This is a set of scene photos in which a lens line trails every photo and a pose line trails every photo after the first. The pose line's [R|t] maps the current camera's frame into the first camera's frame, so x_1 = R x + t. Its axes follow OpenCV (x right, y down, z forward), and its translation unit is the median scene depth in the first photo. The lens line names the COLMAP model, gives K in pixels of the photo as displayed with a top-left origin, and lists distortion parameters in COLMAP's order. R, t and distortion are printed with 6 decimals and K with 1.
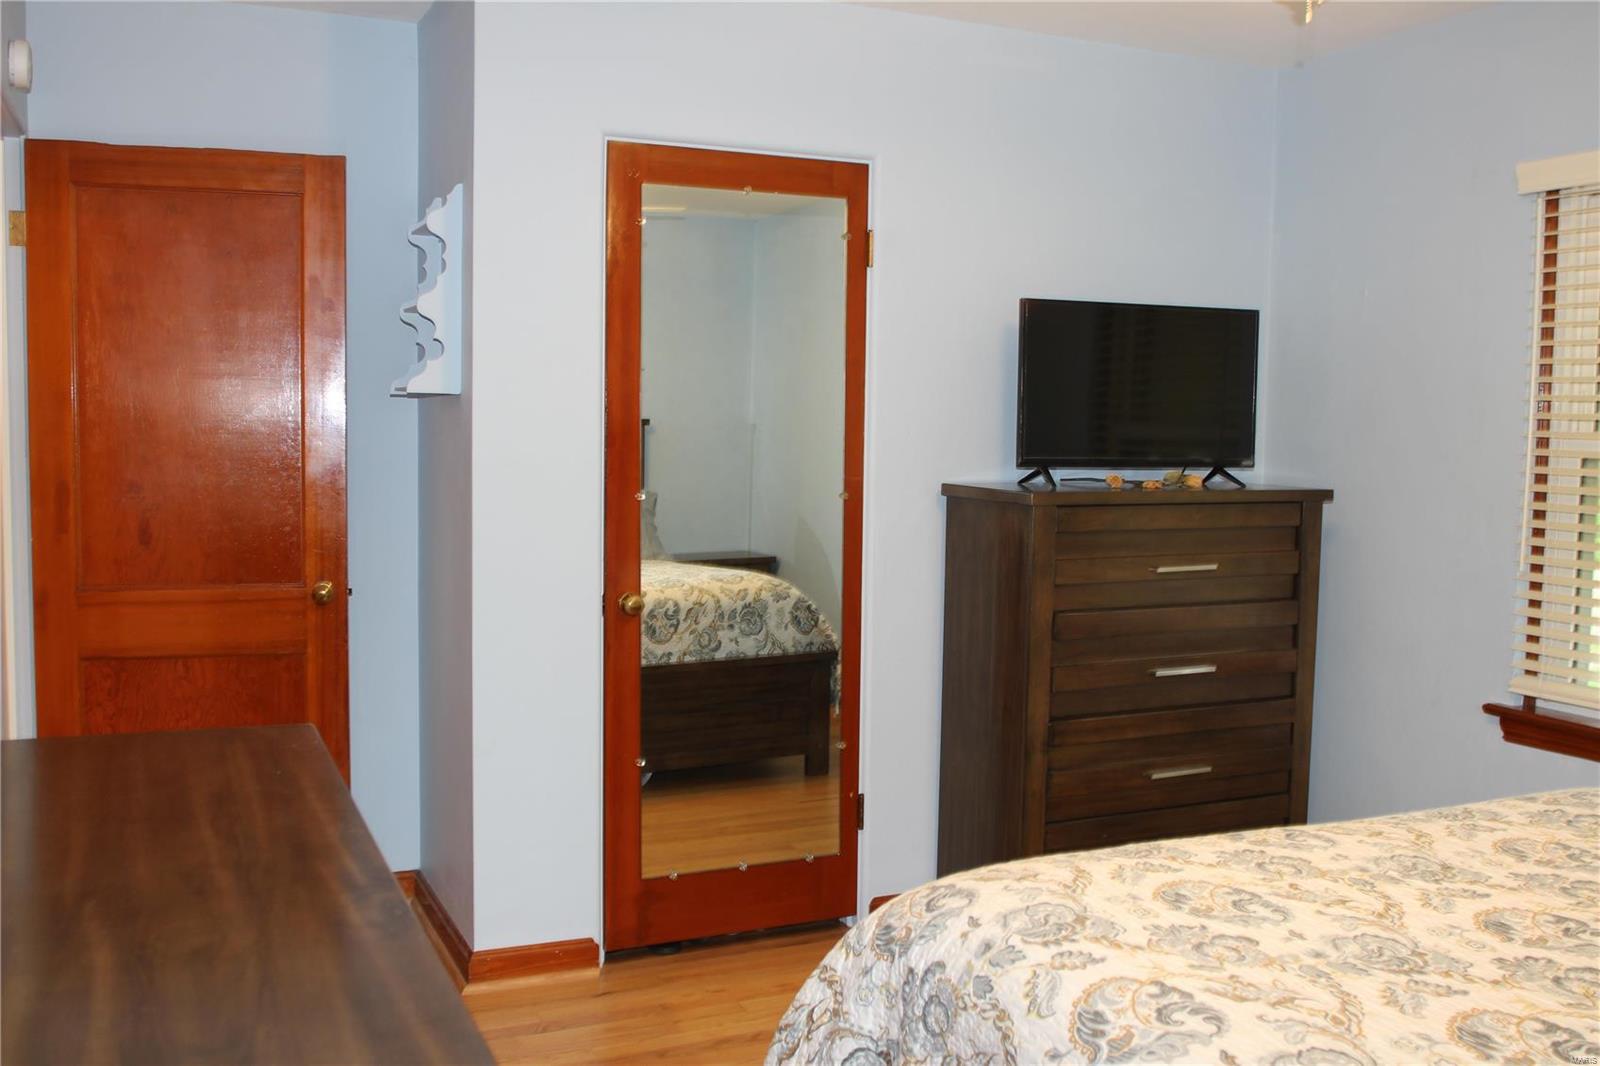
lens RADIAL K [[1472.7, 0, 825.2], [0, 1472.7, 524.6], [0, 0, 1]] dist [-0.084187, 0.095983]
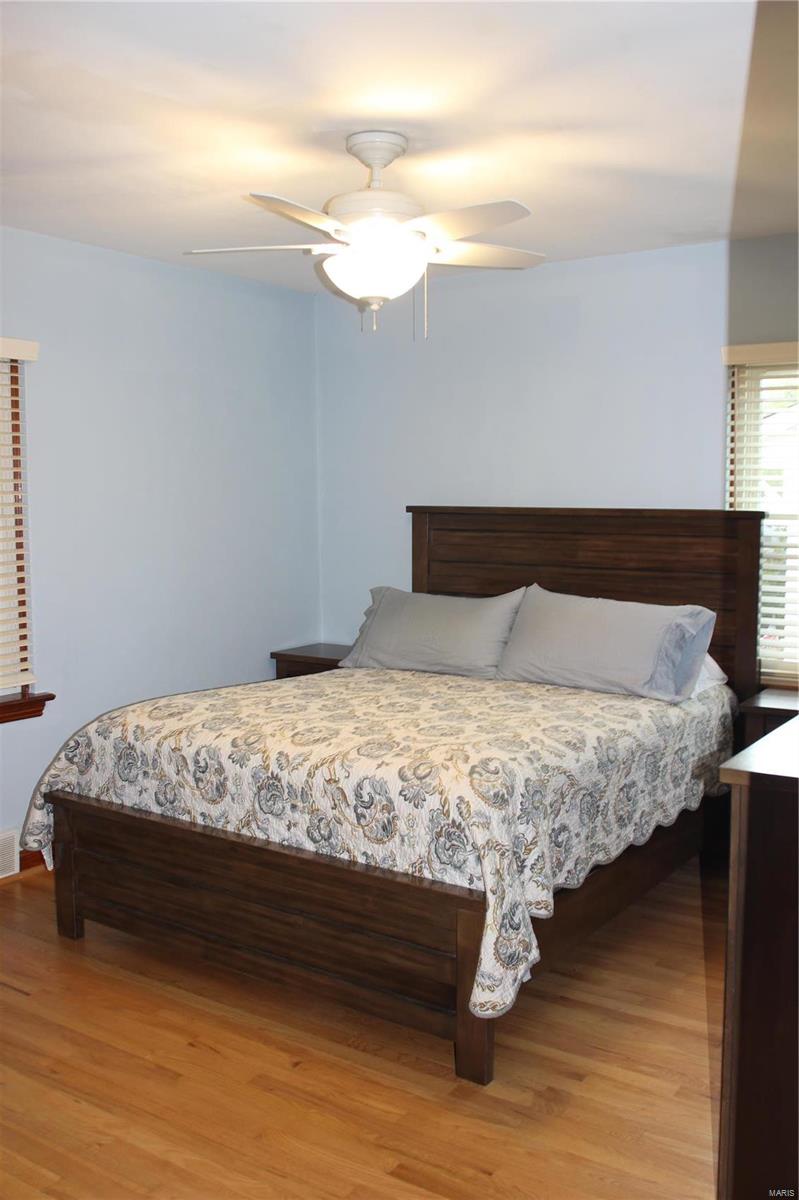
lens RADIAL K [[1107.6, 0, 402.4], [0, 1107.6, 608.9], [0, 0, 1]] dist [-0.079002, 0.065096]
pose [[-0.513325, -0.109278, 0.851208, -0.728269], [0.050838, 0.986246, 0.157273, -0.127781], [-0.856687, 0.124006, -0.500709, 1.206226]]
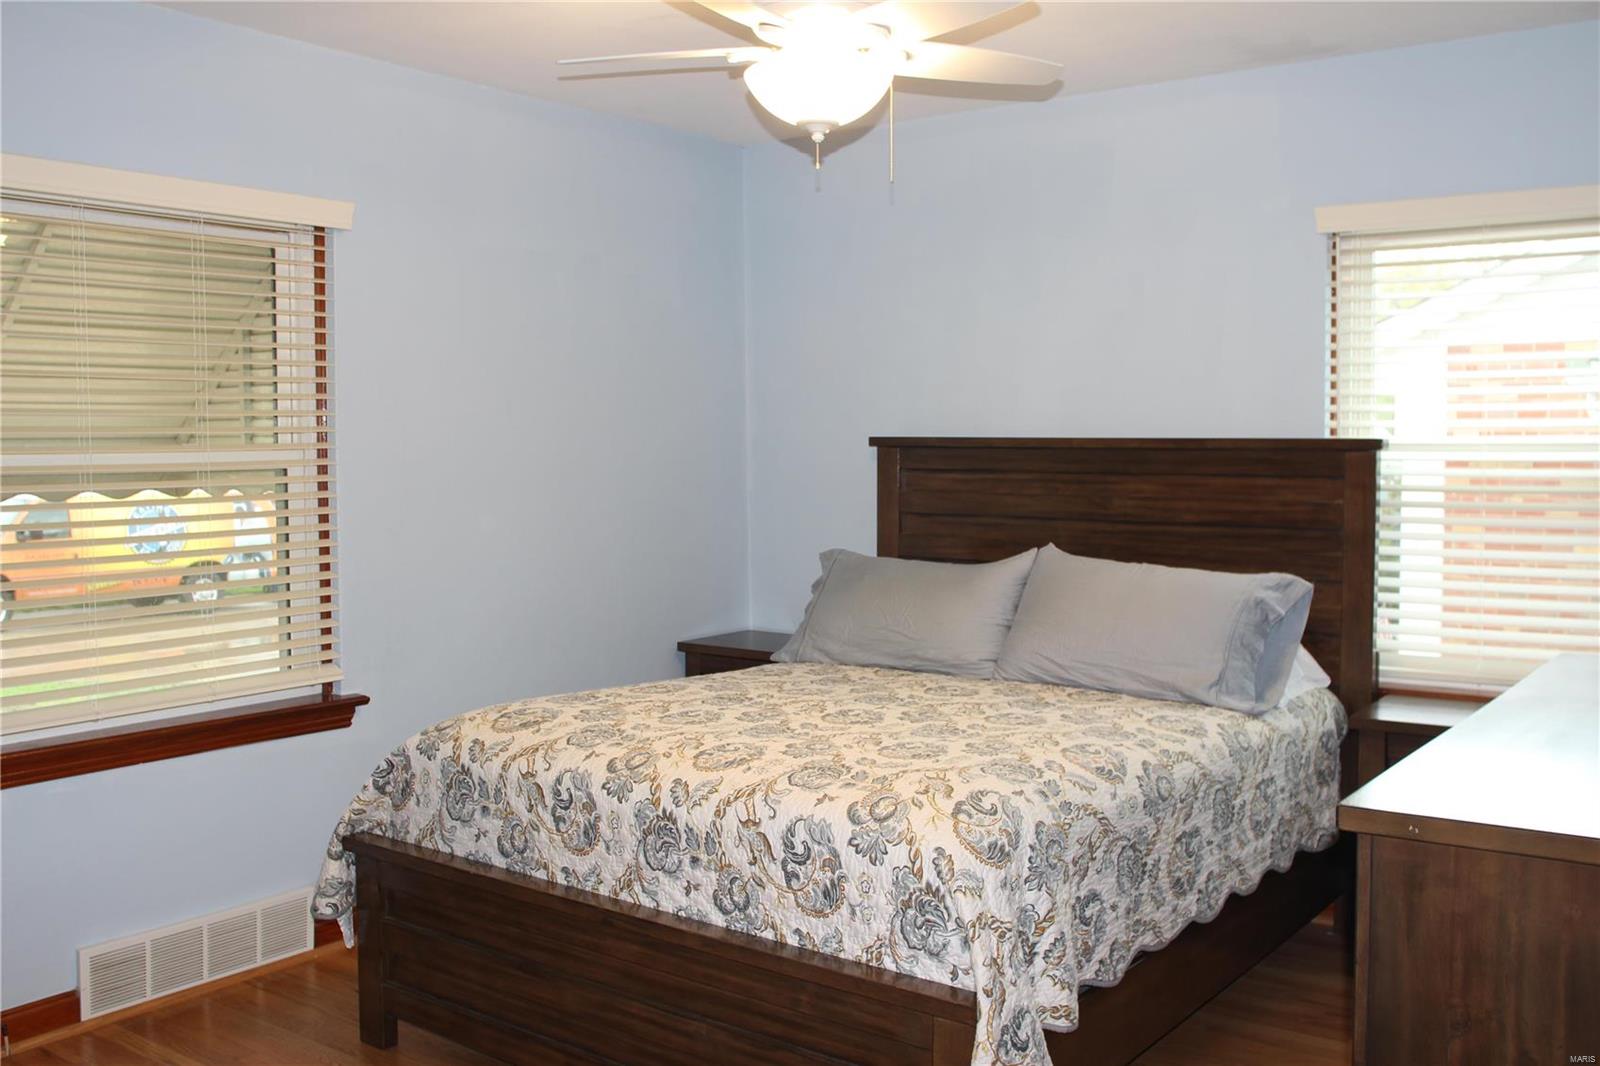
lens RADIAL K [[1476.8, 0, 816.2], [0, 1476.8, 525.9], [0, 0, 1]] dist [-0.079002, 0.065096]
pose [[-0.478751, -0.070173, 0.875142, -0.658476], [0.052581, 0.992720, 0.108366, -0.096780], [-0.876375, 0.097896, -0.471576, 1.151877]]
